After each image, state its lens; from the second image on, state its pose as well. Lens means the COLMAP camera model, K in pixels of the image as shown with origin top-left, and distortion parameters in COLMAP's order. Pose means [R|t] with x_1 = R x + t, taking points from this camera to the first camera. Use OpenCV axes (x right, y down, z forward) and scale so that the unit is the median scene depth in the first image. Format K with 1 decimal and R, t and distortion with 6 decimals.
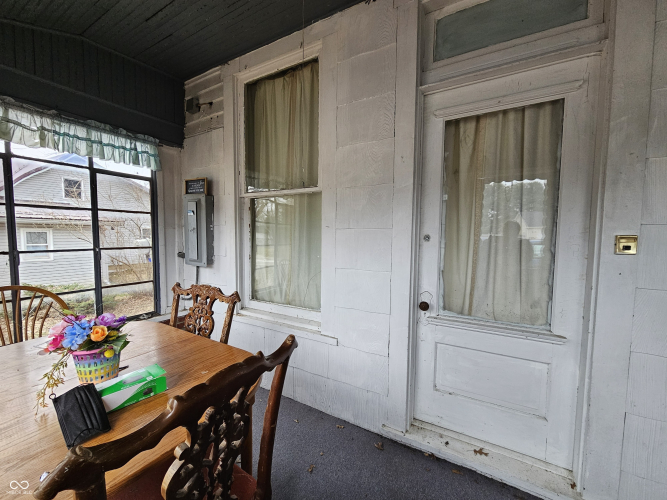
lens RADIAL K [[269.1, 0, 331.5], [0, 269.1, 250.8], [0, 0, 1]] dist [-0.003342, -0.000097]
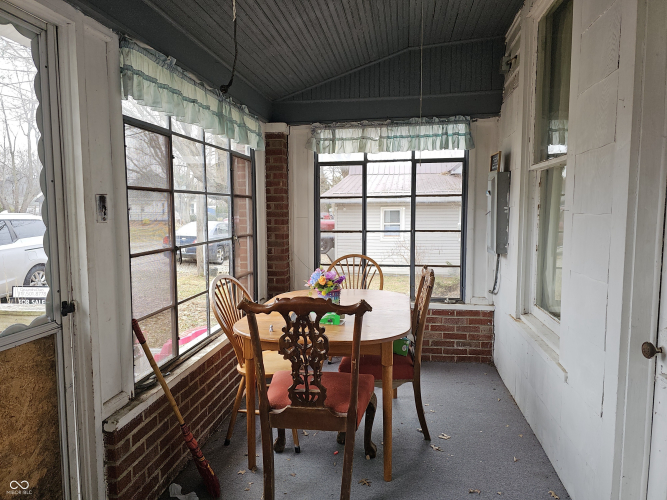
lens RADIAL K [[455.1, 0, 333.4], [0, 455.1, 248.9], [0, 0, 1]] dist [0.036124, -0.006781]
pose [[0.354920, 0.074778, -0.931901, 0.774451], [-0.046613, 0.996972, 0.062247, -0.034280], [0.933734, 0.021346, 0.357331, 0.001369]]
